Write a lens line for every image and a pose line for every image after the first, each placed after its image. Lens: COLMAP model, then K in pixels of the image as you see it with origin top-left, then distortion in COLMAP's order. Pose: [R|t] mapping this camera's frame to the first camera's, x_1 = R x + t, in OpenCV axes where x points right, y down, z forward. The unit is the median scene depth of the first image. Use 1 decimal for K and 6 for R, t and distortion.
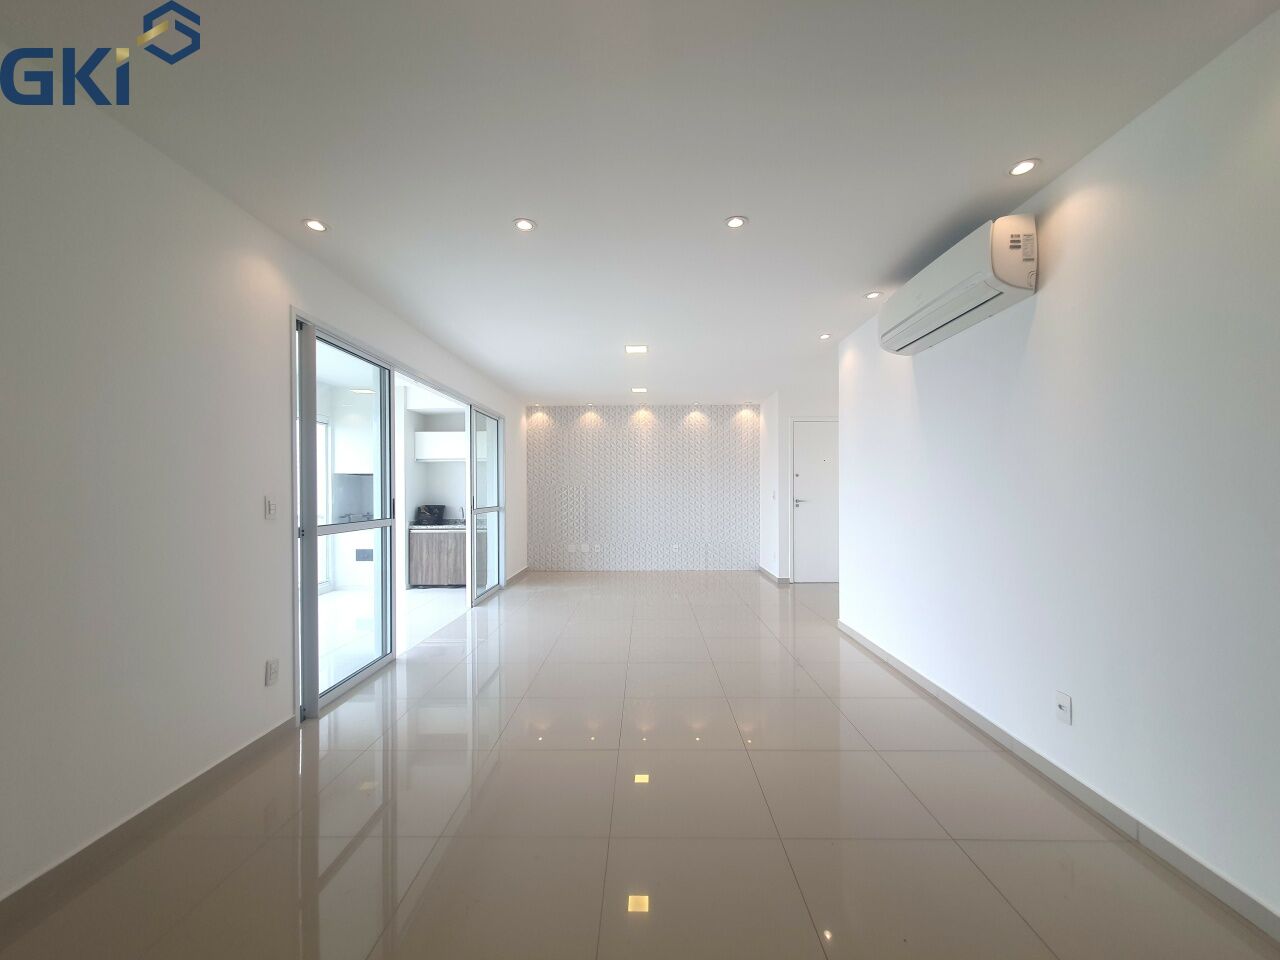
lens RADIAL K [[506.1, 0, 640.8], [0, 506.1, 493.6], [0, 0, 1]] dist [0.005834, 0.000061]
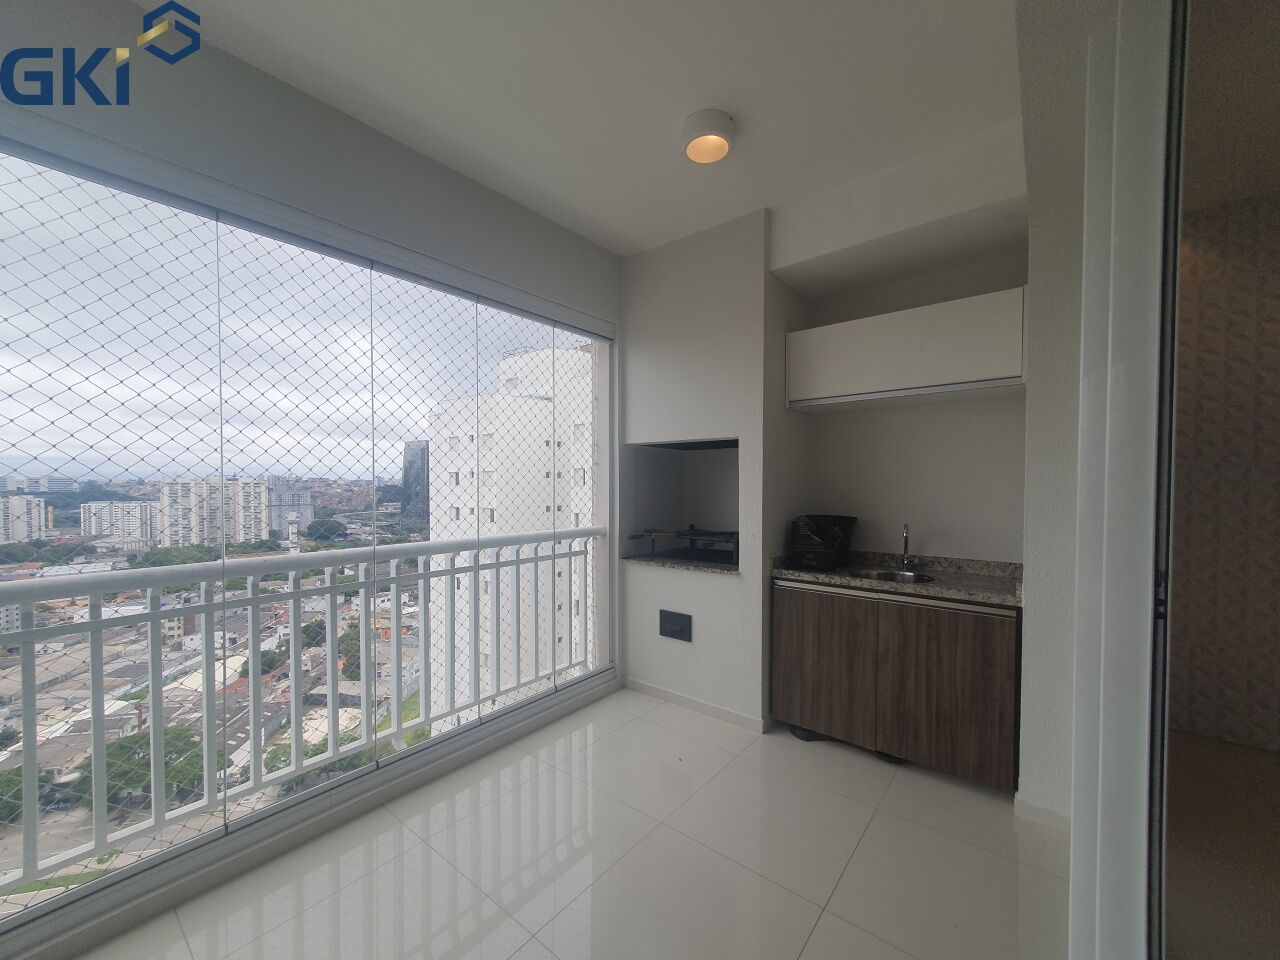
lens RADIAL K [[506.1, 0, 640.8], [0, 506.1, 493.6], [0, 0, 1]] dist [0.005834, 0.000061]
pose [[0.788320, 0.015904, -0.615060, -0.280648], [-0.002318, 0.999736, 0.022880, -0.003628], [0.615261, -0.016611, 0.788148, 0.595907]]
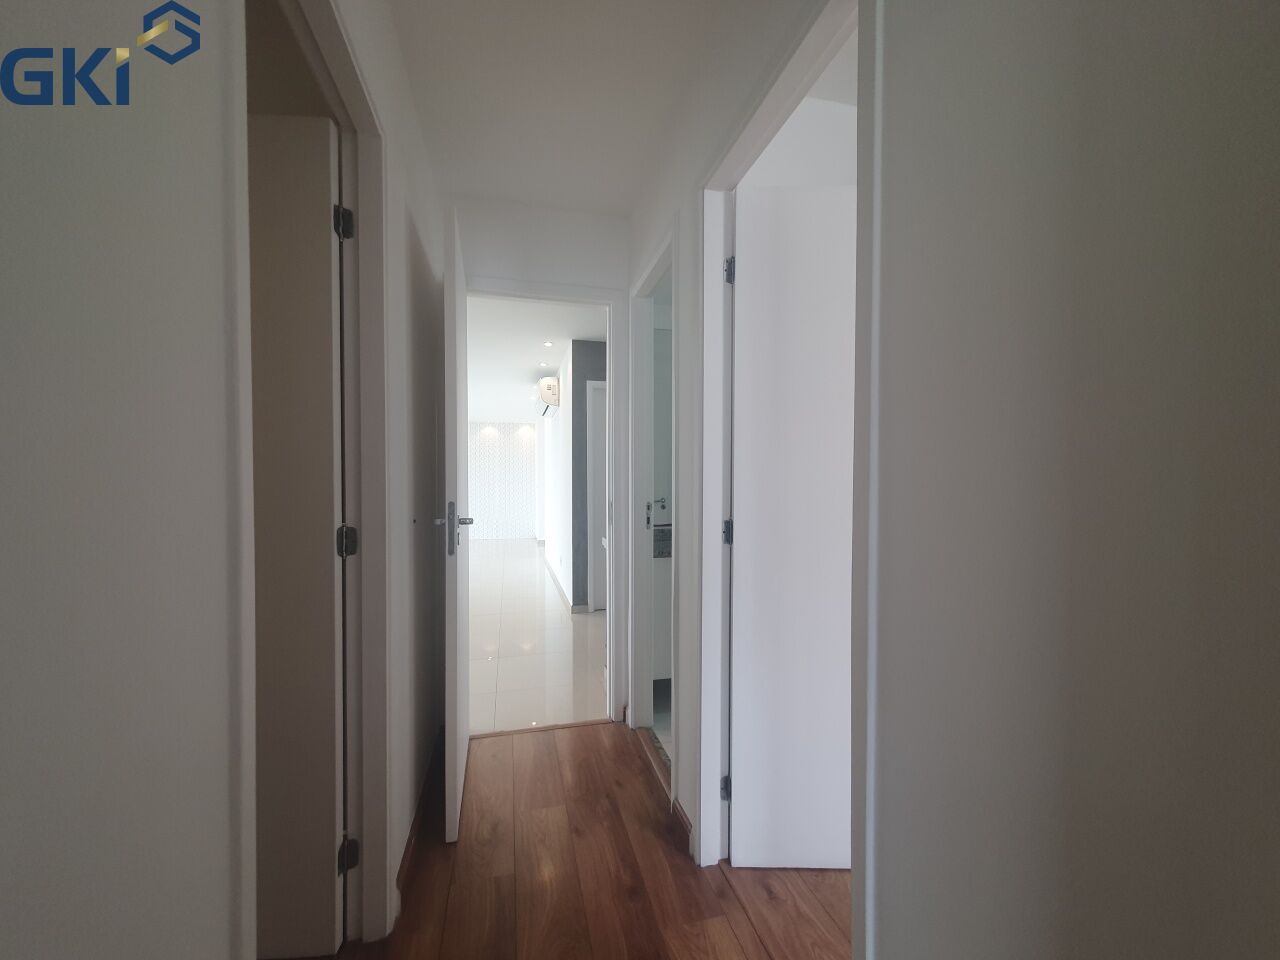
lens RADIAL K [[506.1, 0, 640.8], [0, 506.1, 493.6], [0, 0, 1]] dist [0.005834, 0.000061]
pose [[0.964763, -0.000937, 0.263120, 0.159657], [-0.002198, 0.999930, 0.011620, 0.008018], [-0.263113, -0.011789, 0.964693, -0.530491]]
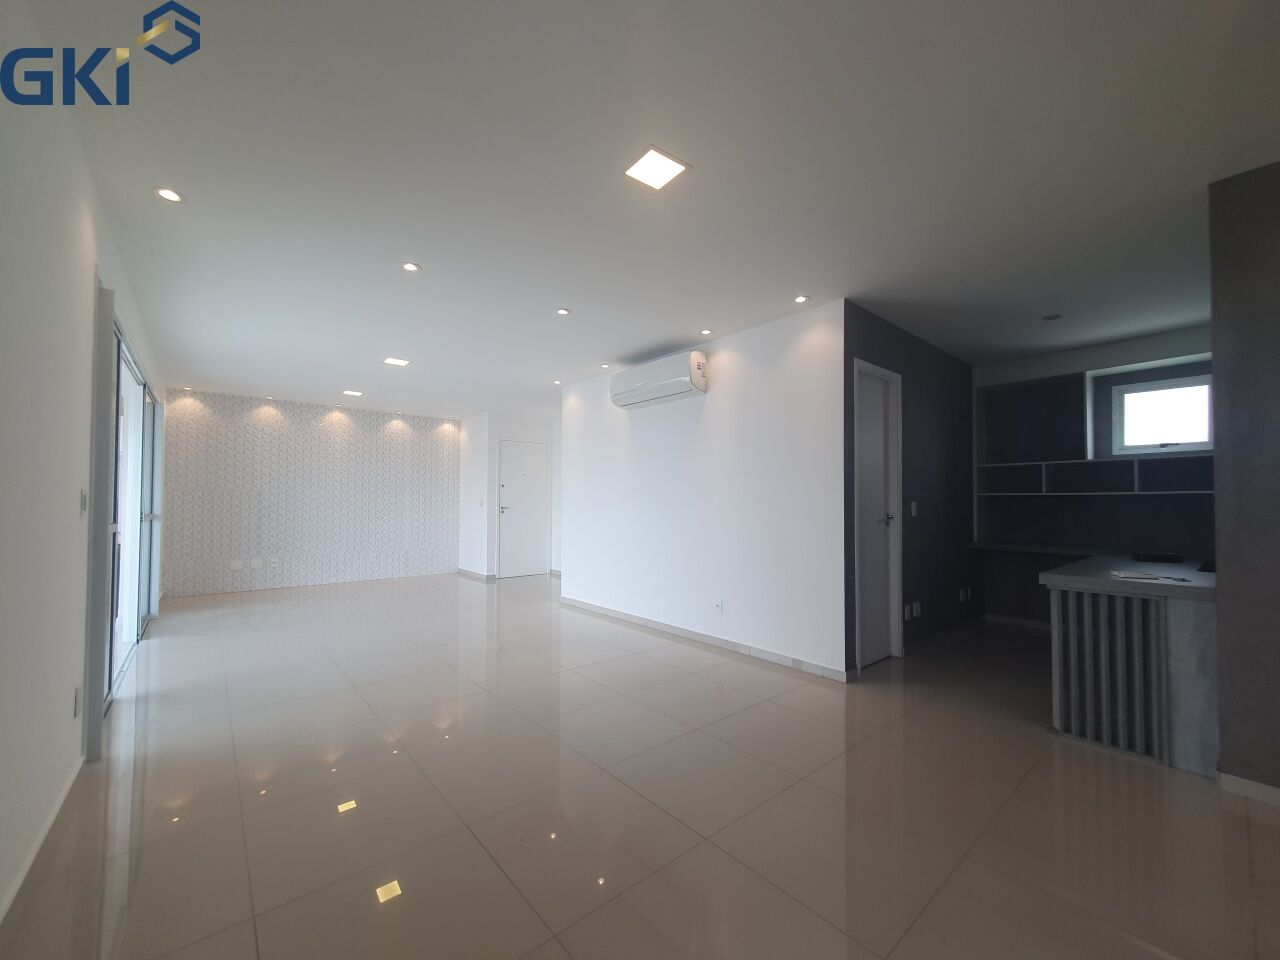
lens RADIAL K [[506.1, 0, 640.8], [0, 506.1, 493.6], [0, 0, 1]] dist [0.005834, 0.000061]
pose [[0.750042, 0.020864, 0.661061, -0.213024], [-0.003971, 0.999626, -0.027045, 0.011274], [-0.661378, 0.017660, 0.749845, -0.085687]]
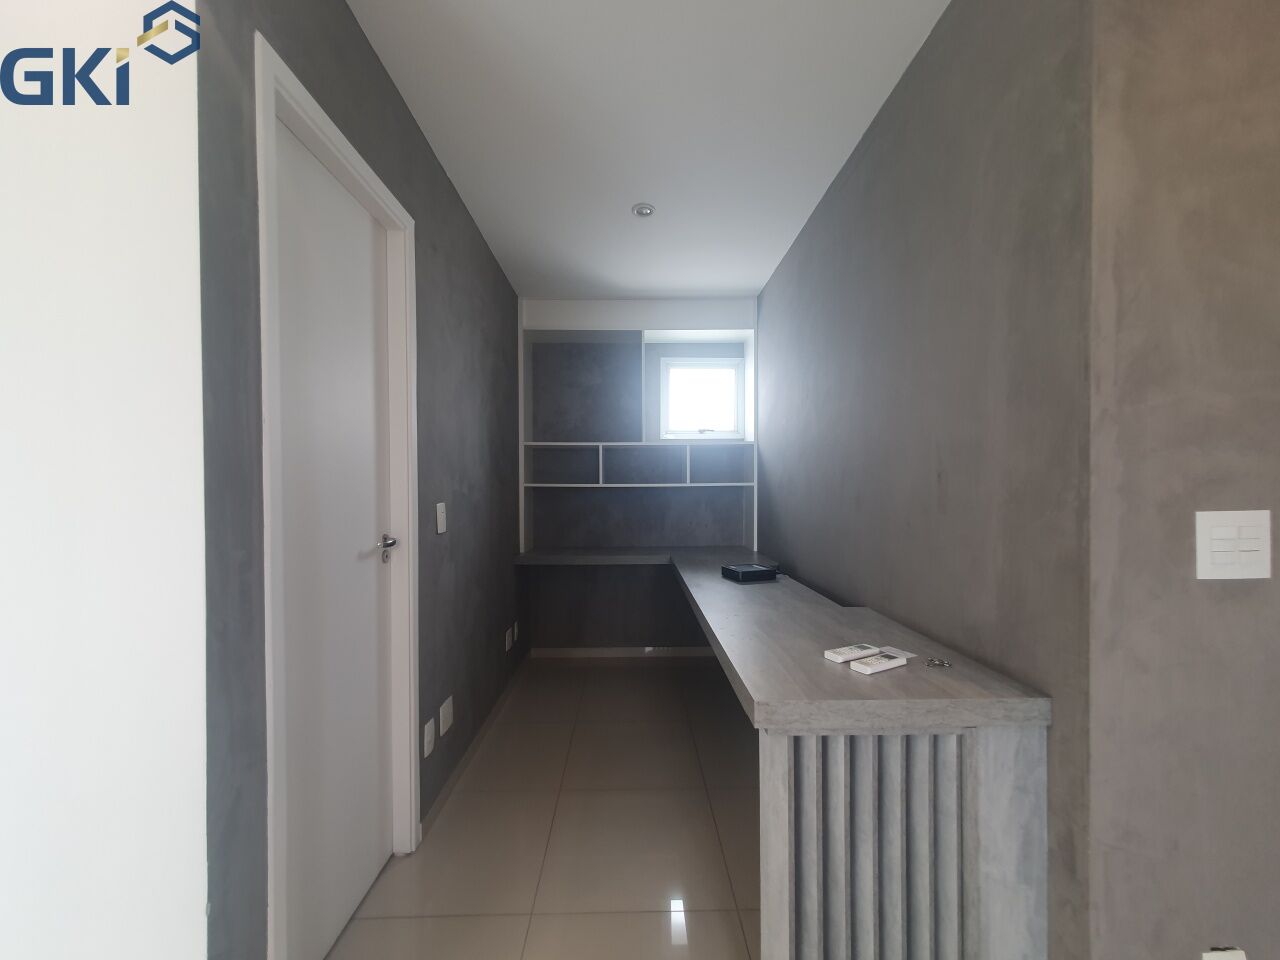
lens RADIAL K [[506.1, 0, 640.8], [0, 506.1, 493.6], [0, 0, 1]] dist [0.005834, 0.000061]
pose [[-0.036060, -0.005196, 0.999336, 0.109408], [0.009077, 0.999944, 0.005527, -0.001913], [-0.999308, 0.009270, -0.036010, 0.038341]]
